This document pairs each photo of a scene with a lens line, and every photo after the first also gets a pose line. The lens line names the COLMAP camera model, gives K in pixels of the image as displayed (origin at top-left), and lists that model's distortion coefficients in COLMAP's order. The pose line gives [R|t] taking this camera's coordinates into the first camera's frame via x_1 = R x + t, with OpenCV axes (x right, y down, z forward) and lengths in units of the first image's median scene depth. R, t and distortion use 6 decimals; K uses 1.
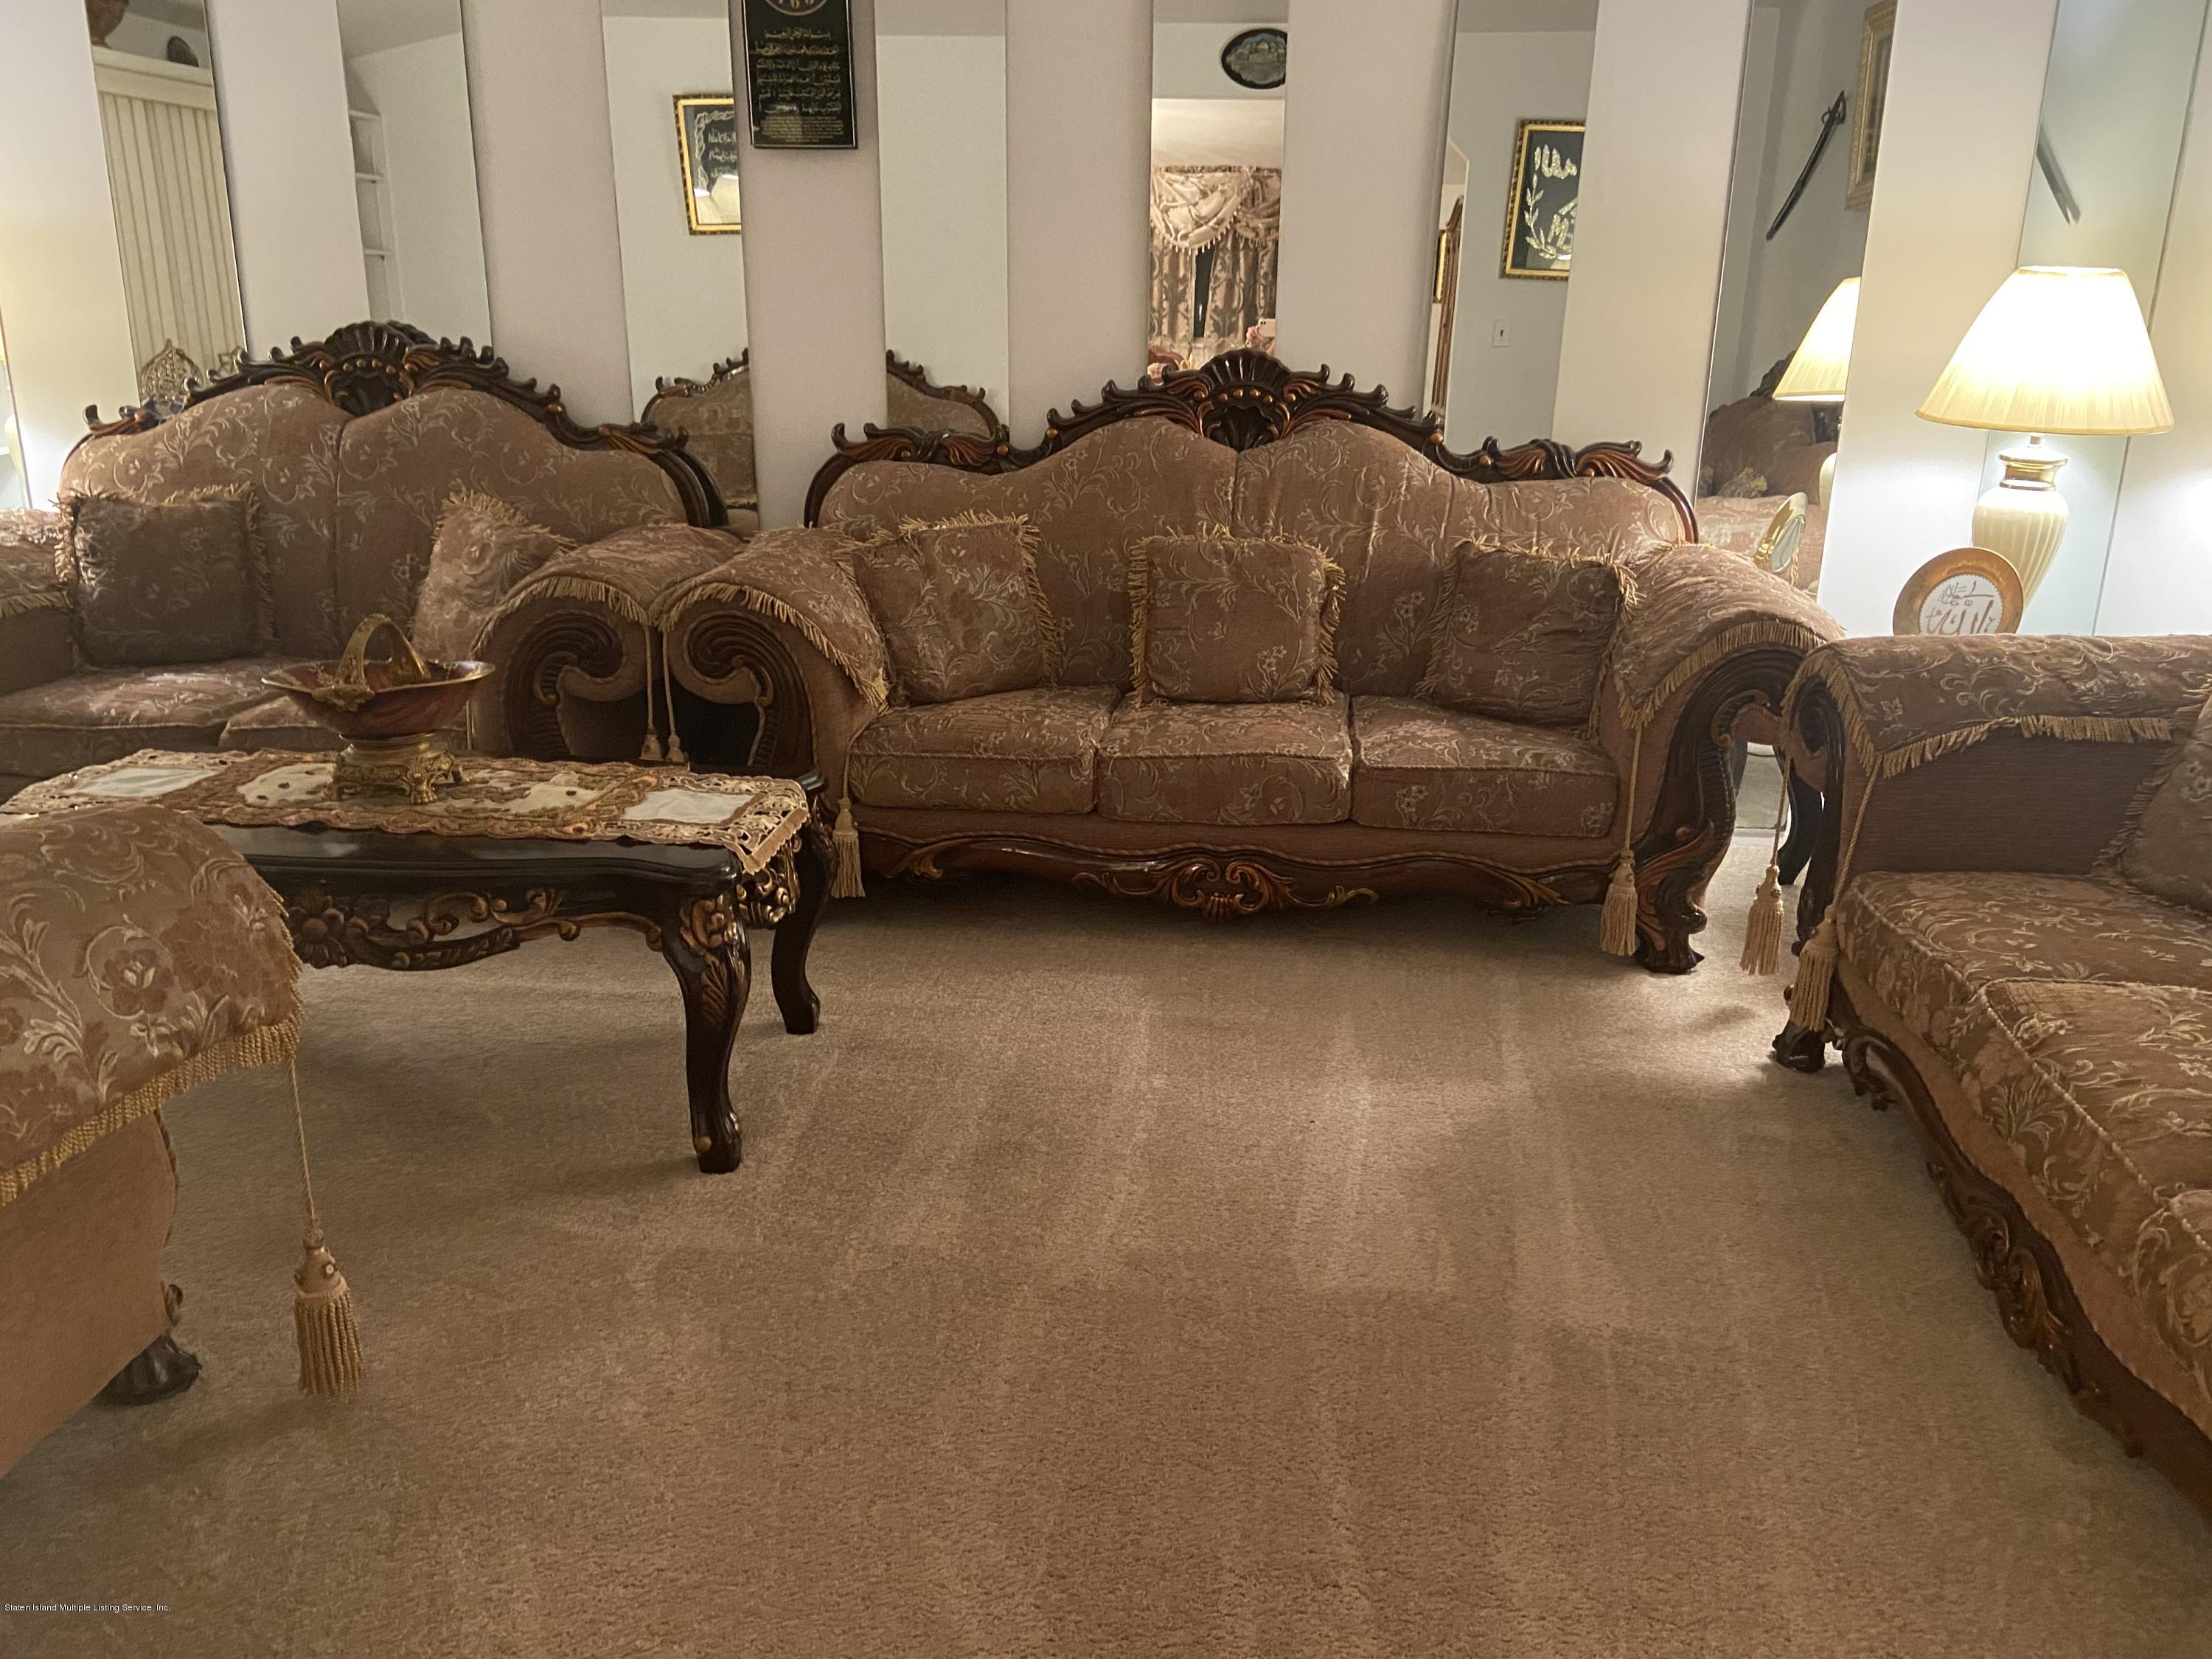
lens RADIAL K [[1683.8, 0, 1110.9], [0, 1683.8, 835.5], [0, 0, 1]] dist [0.099927, -0.099685]
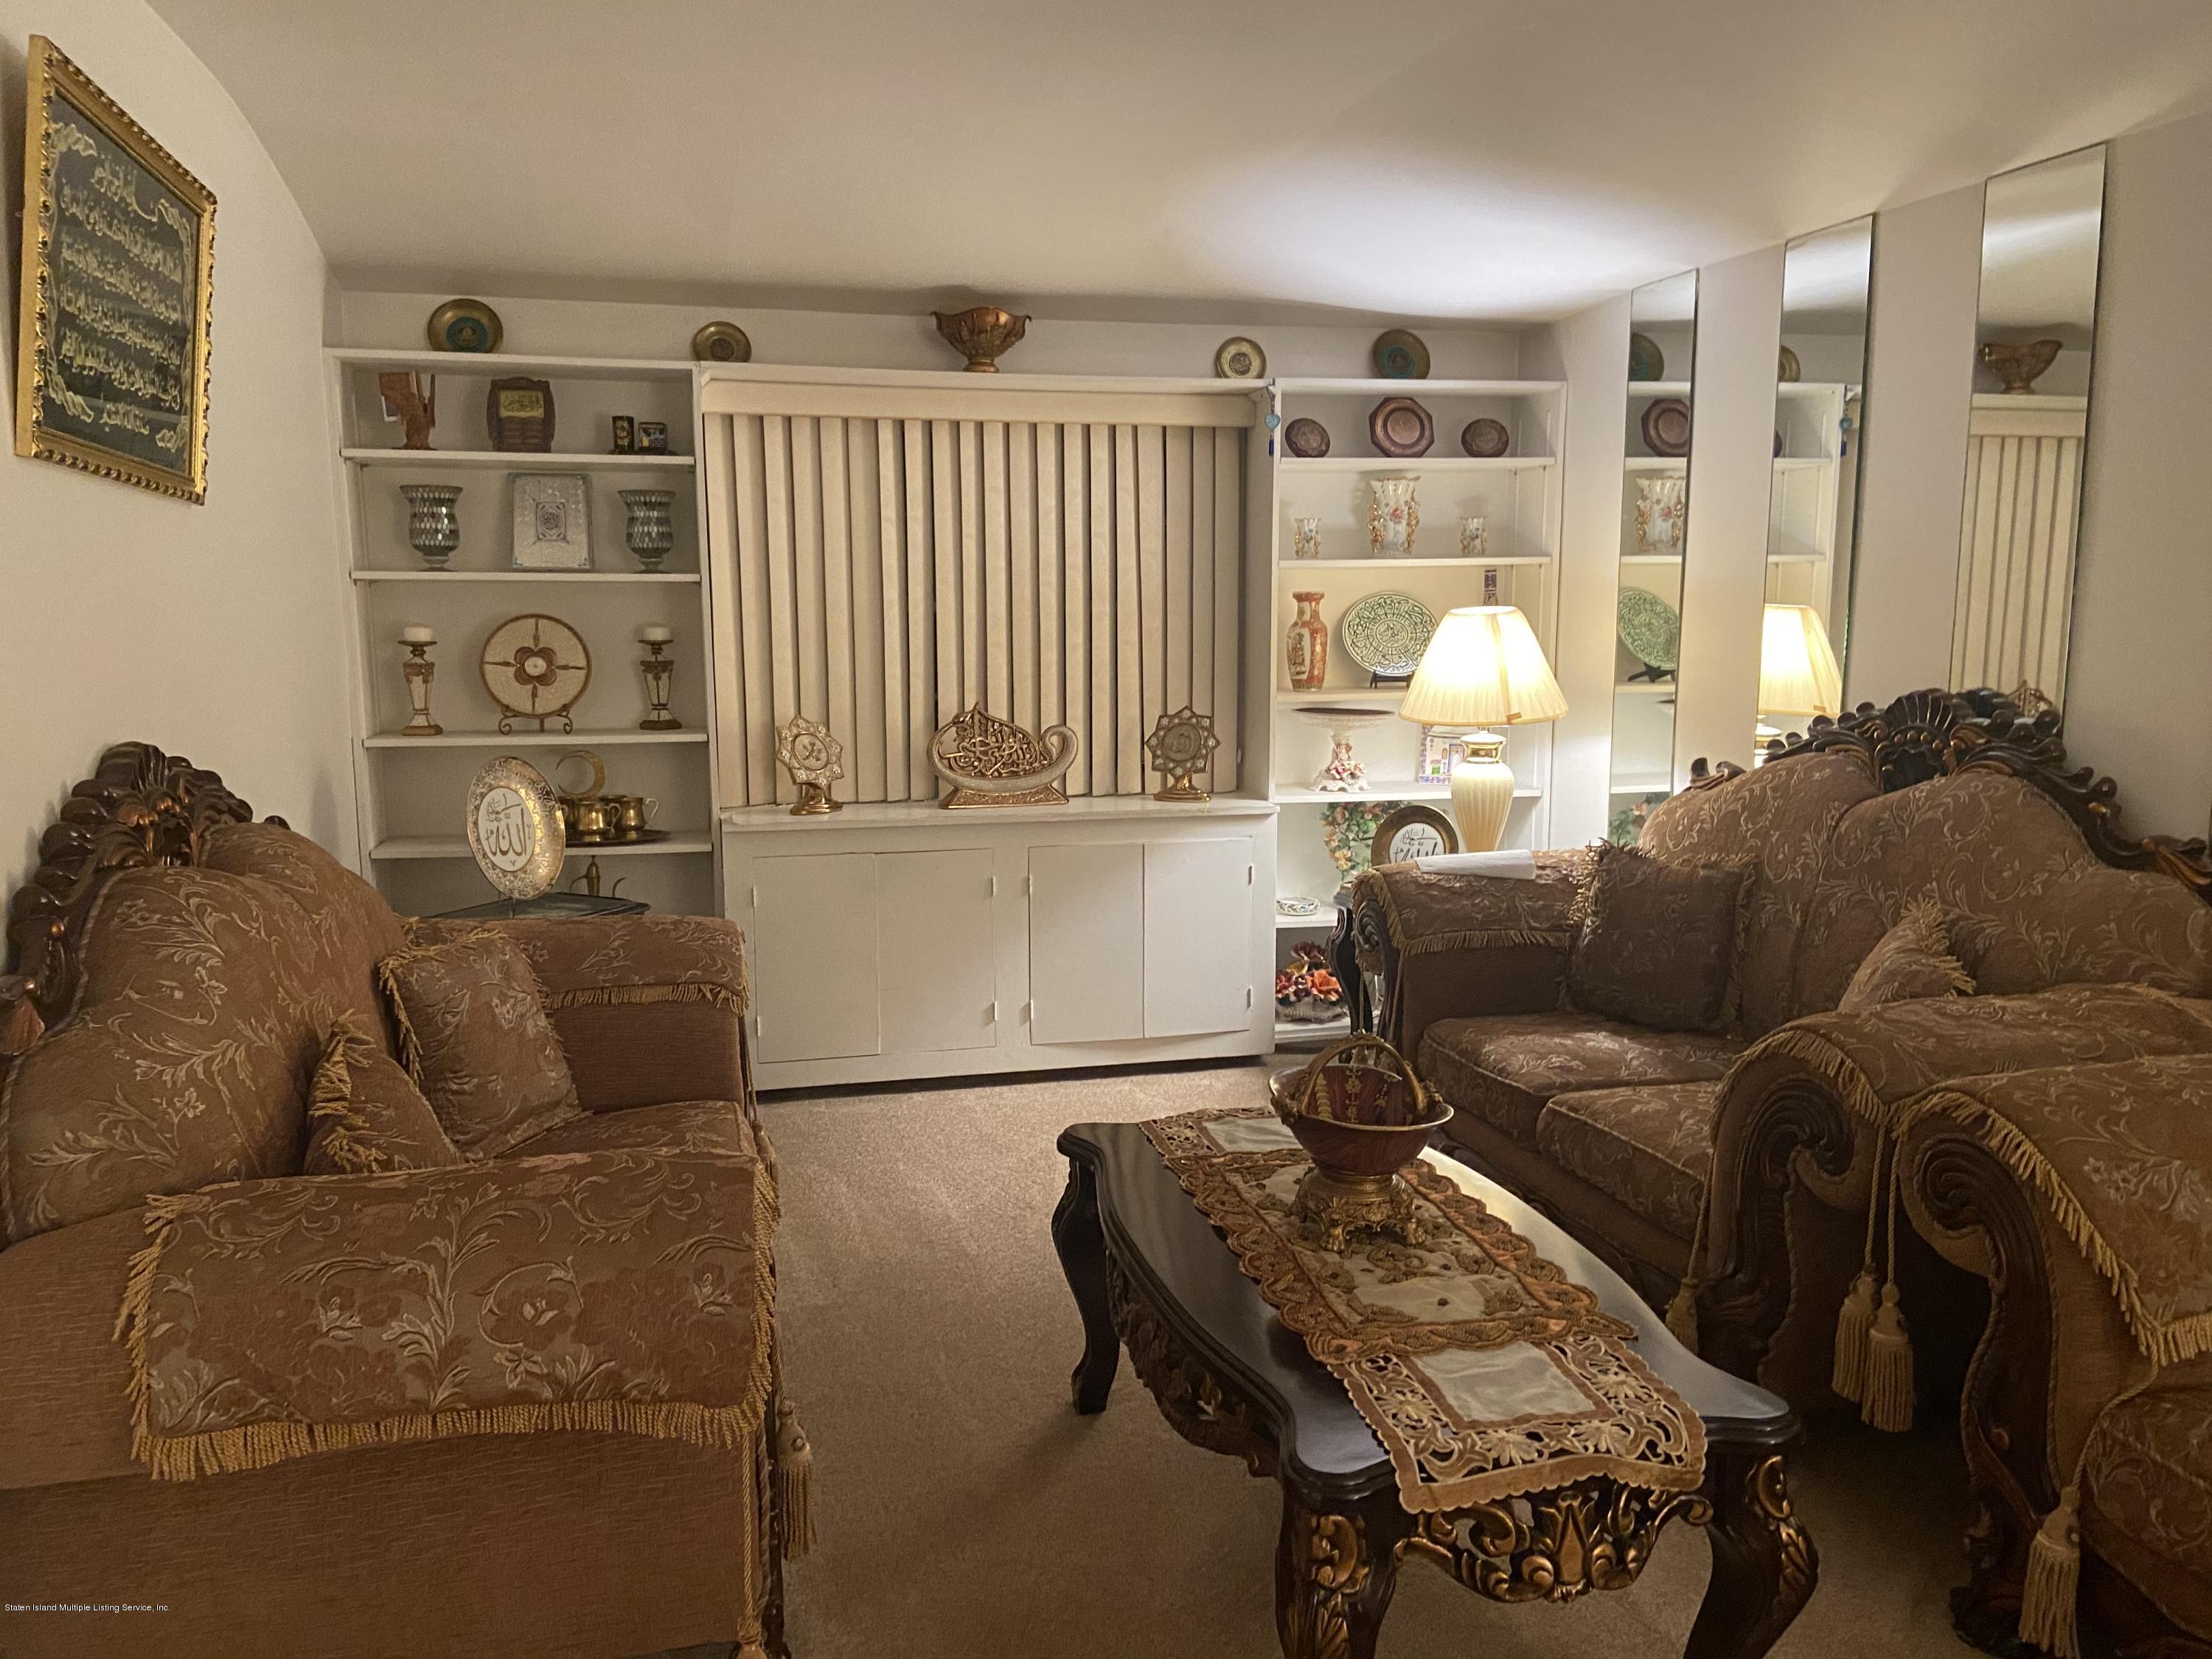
lens RADIAL K [[1683.8, 0, 1108.8], [0, 1683.8, 820.8], [0, 0, 1]] dist [0.099927, -0.099685]
pose [[0.329128, 0.117057, -0.937002, 0.276957], [-0.272190, 0.961930, 0.024563, -0.173083], [0.904205, 0.246958, 0.348460, 0.416434]]
